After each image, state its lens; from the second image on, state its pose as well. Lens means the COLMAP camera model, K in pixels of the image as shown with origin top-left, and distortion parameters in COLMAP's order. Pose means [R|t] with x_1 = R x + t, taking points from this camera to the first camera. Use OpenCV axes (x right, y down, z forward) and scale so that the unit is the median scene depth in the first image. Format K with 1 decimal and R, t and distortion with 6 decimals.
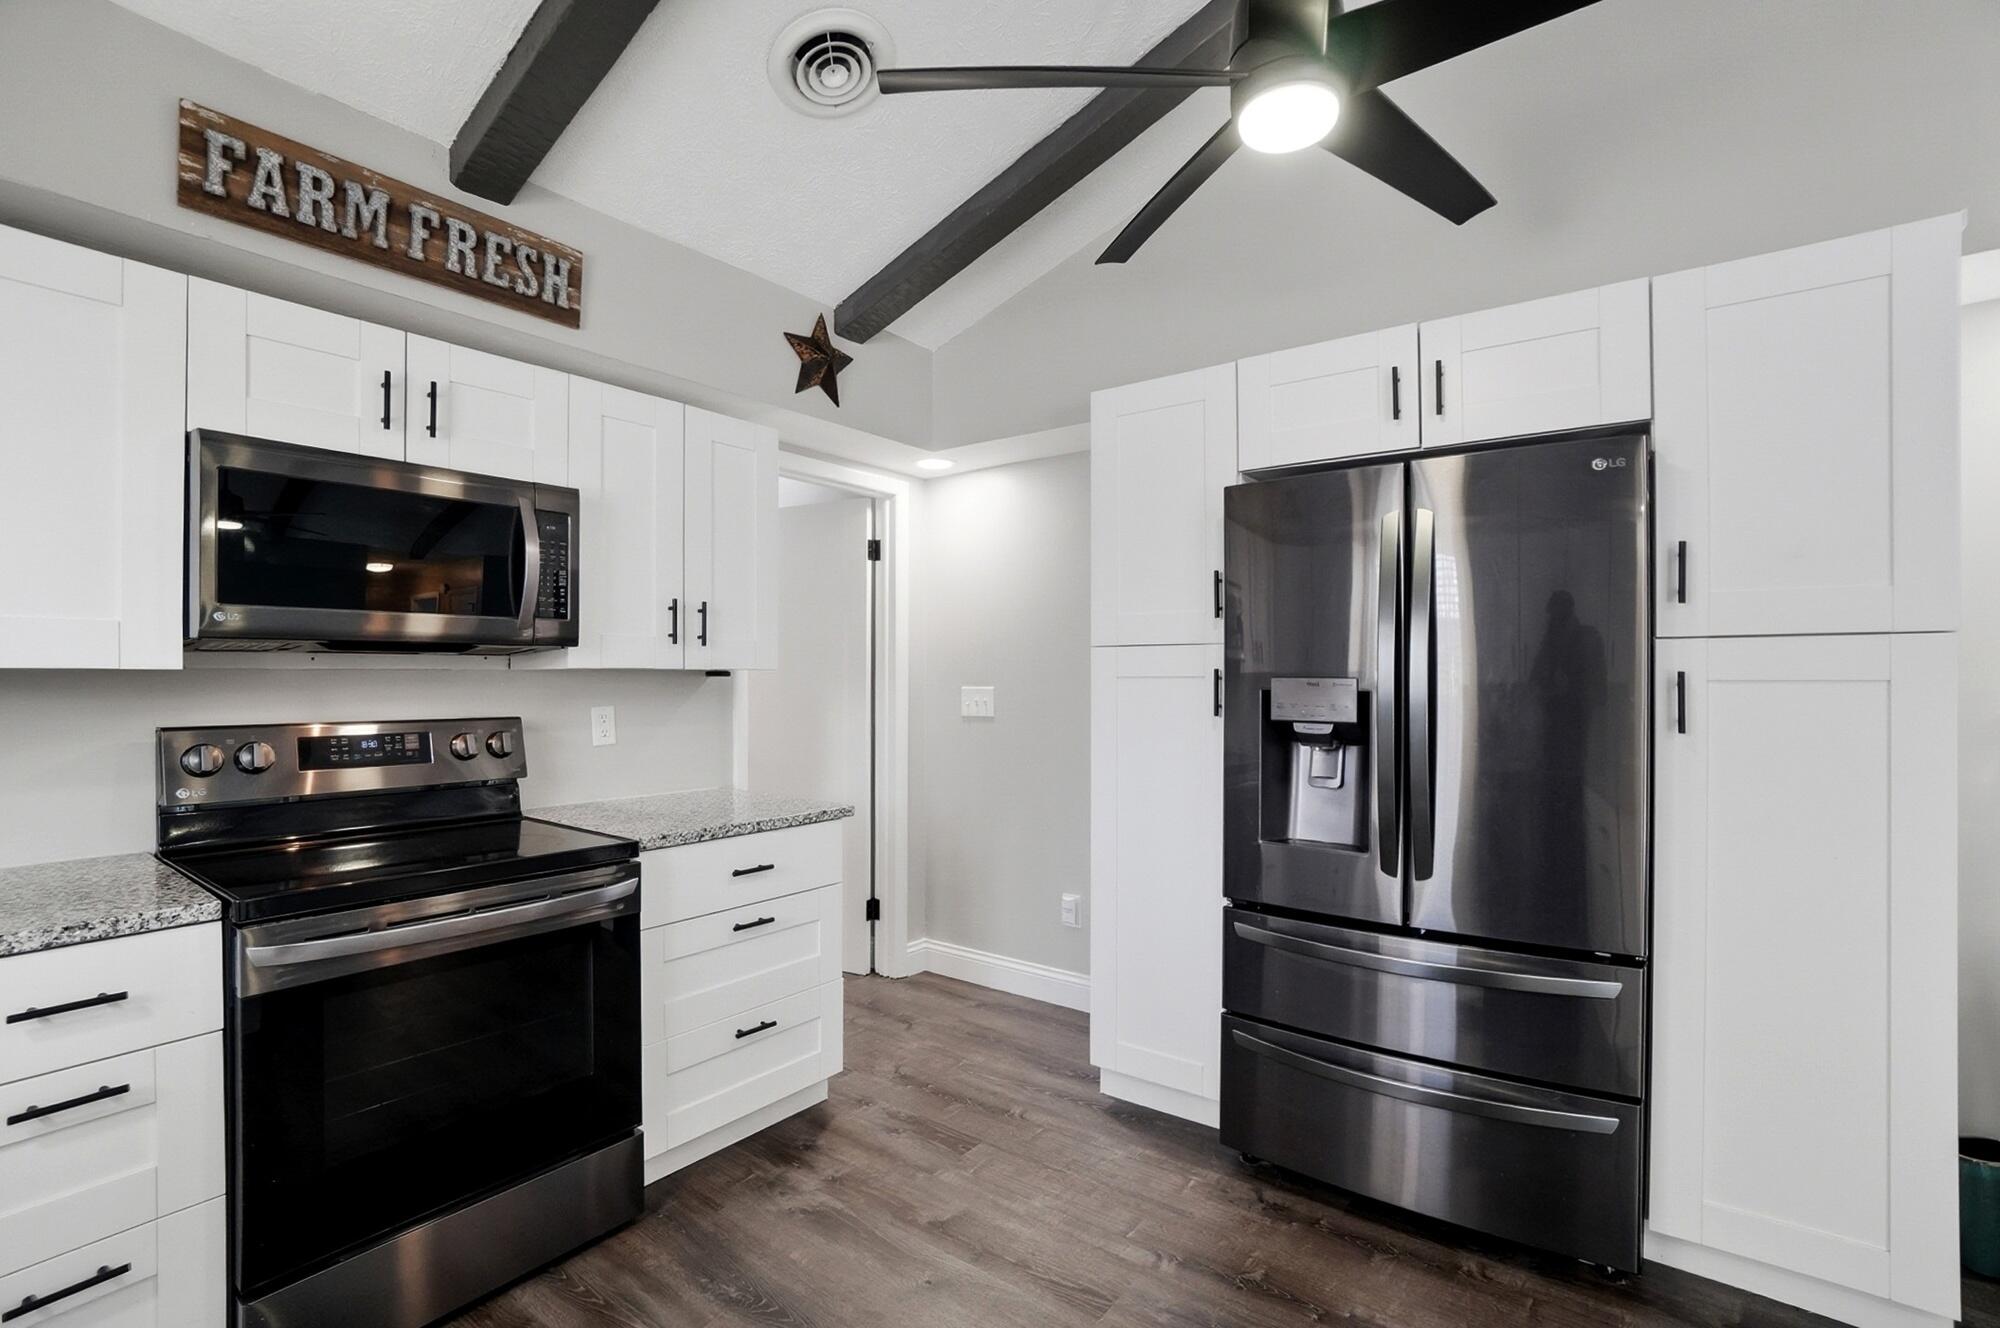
lens RADIAL K [[893.9, 0, 993.7], [0, 893.9, 673.1], [0, 0, 1]] dist [-0.072701, 0.023302]
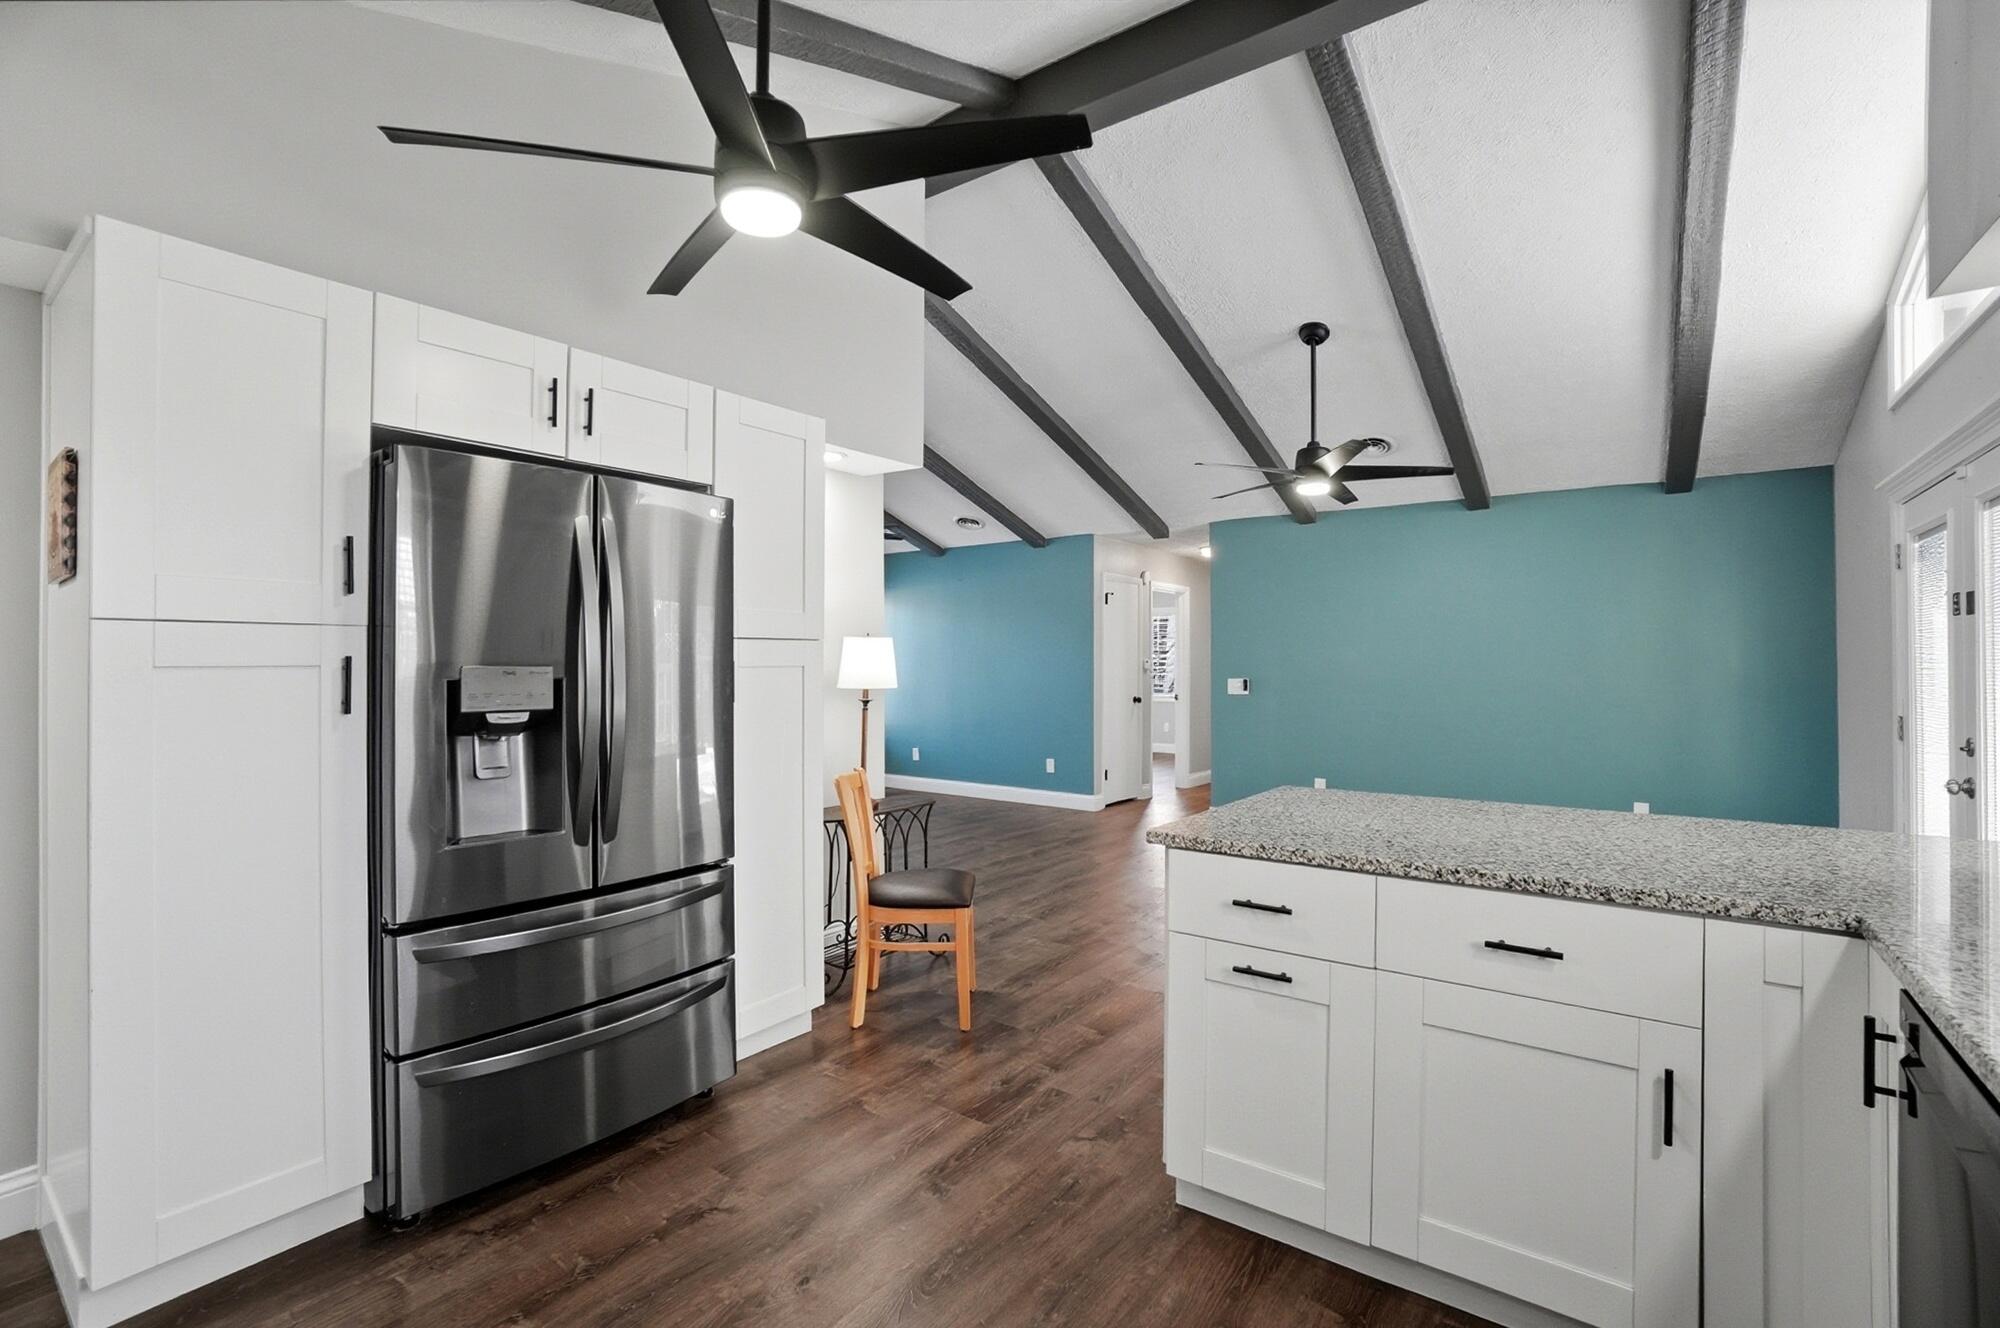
lens RADIAL K [[863.3, 0, 989.6], [0, 863.3, 653.7], [0, 0, 1]] dist [-0.021616, 0.000300]
pose [[0.016578, 0.004976, 0.999850, -0.610520], [0.000960, 0.999987, -0.004993, -0.003985], [-0.999862, 0.001043, 0.016573, 0.461668]]
